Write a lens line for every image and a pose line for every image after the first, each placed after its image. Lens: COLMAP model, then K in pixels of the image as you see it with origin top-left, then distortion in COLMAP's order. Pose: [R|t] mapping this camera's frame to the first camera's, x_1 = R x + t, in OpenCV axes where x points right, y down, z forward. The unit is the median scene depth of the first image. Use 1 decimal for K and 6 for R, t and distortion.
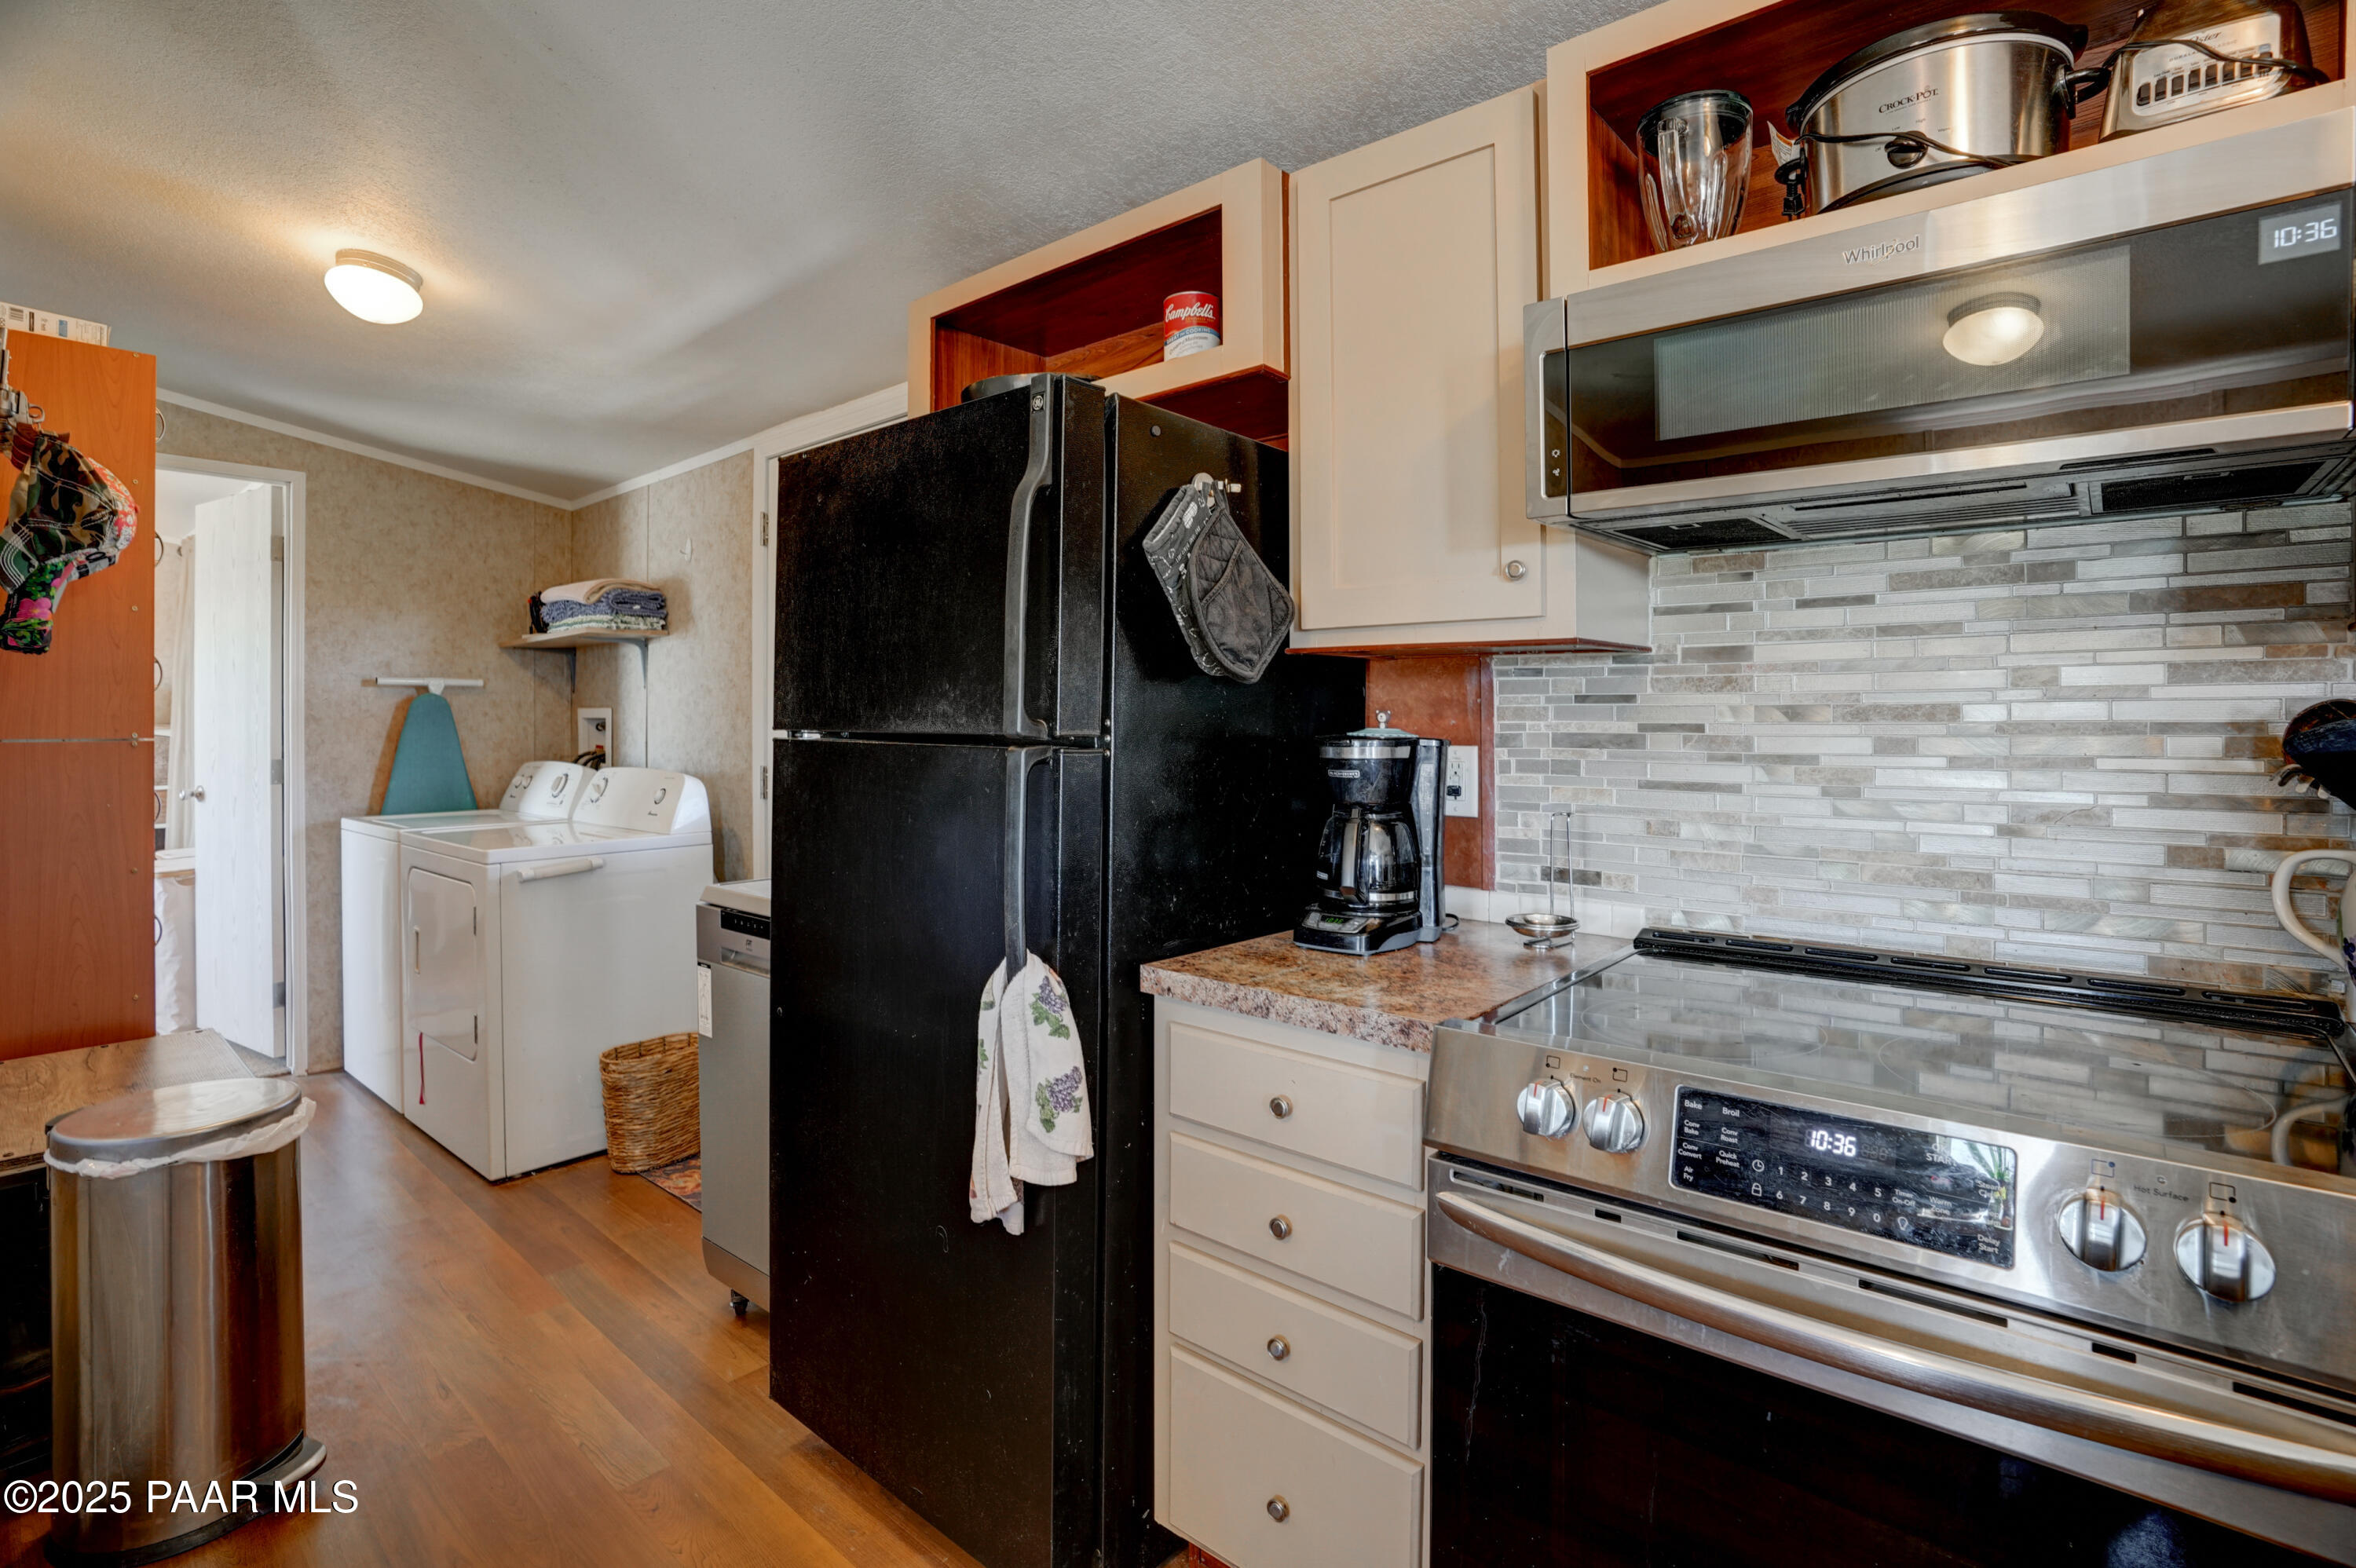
lens RADIAL K [[1079.7, 0, 1159.2], [0, 1079.7, 722.2], [0, 0, 1]] dist [-0.034726, 0.001533]
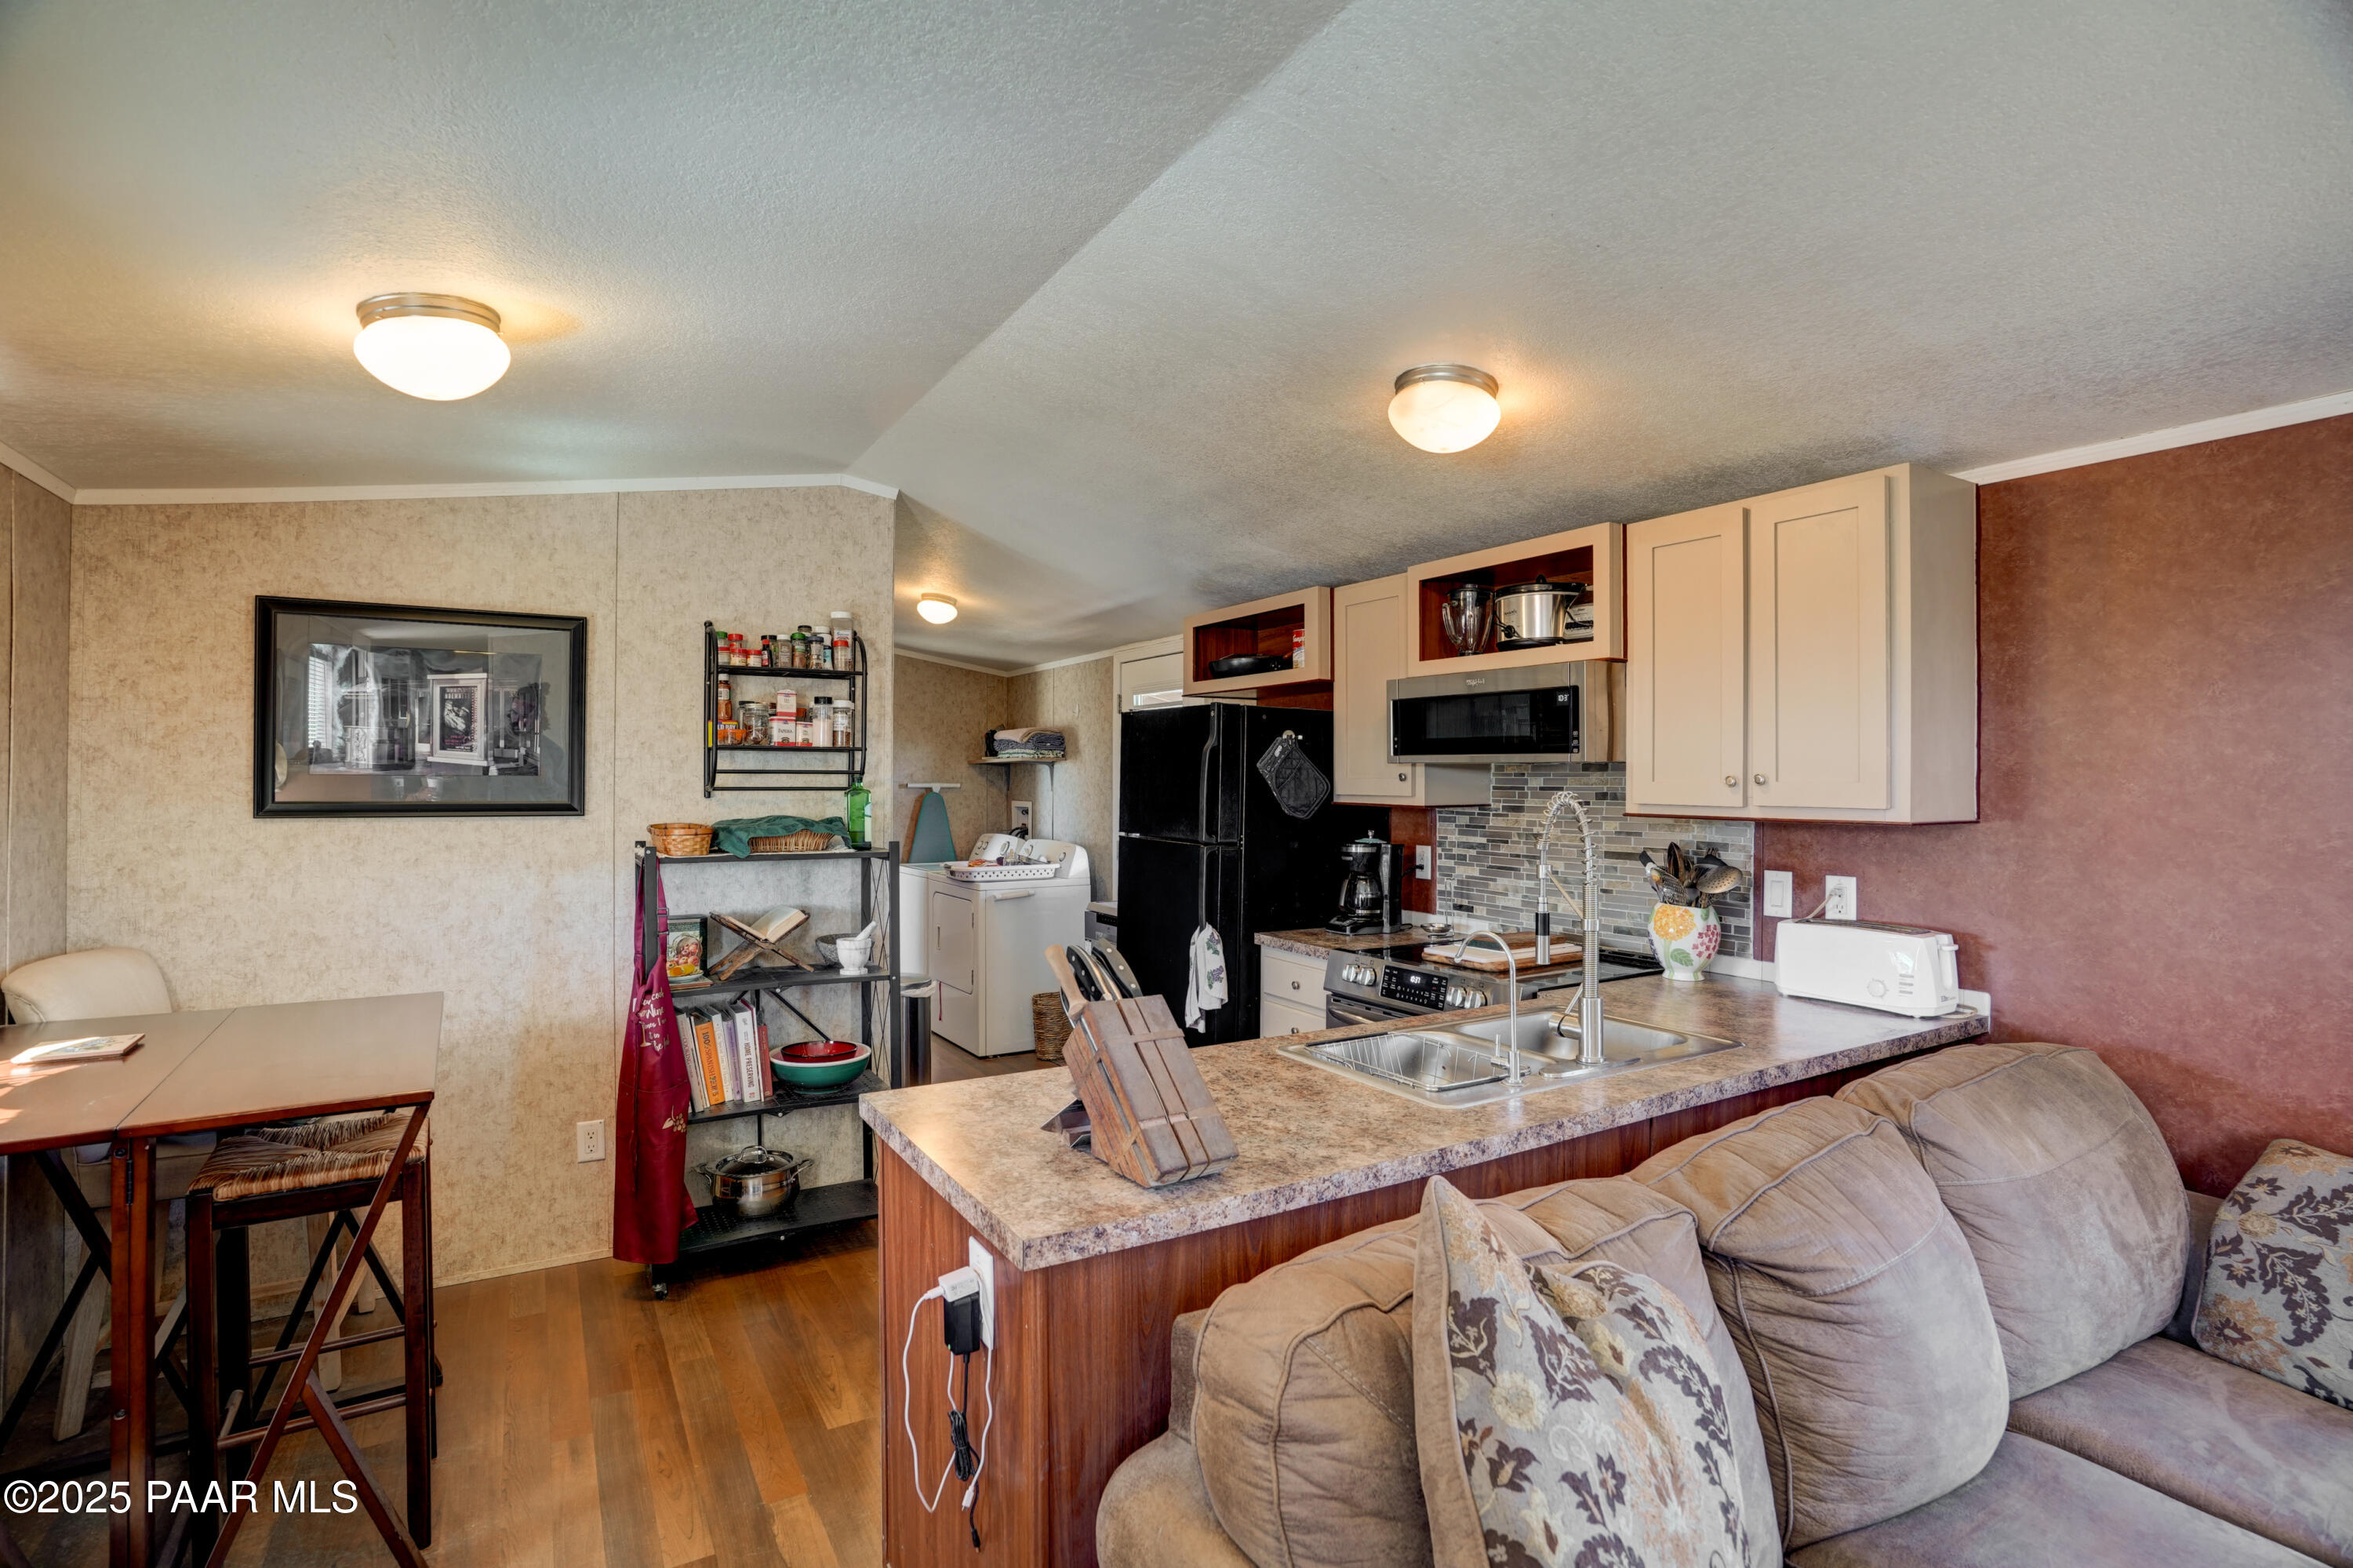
lens RADIAL K [[1078.5, 0, 1175.4], [0, 1078.5, 777.3], [0, 0, 1]] dist [-0.034726, 0.001533]
pose [[0.953063, 0.004514, -0.302737, 0.471350], [-0.006600, 0.999961, -0.005869, -0.100754], [0.302699, 0.007592, 0.953056, -1.207099]]
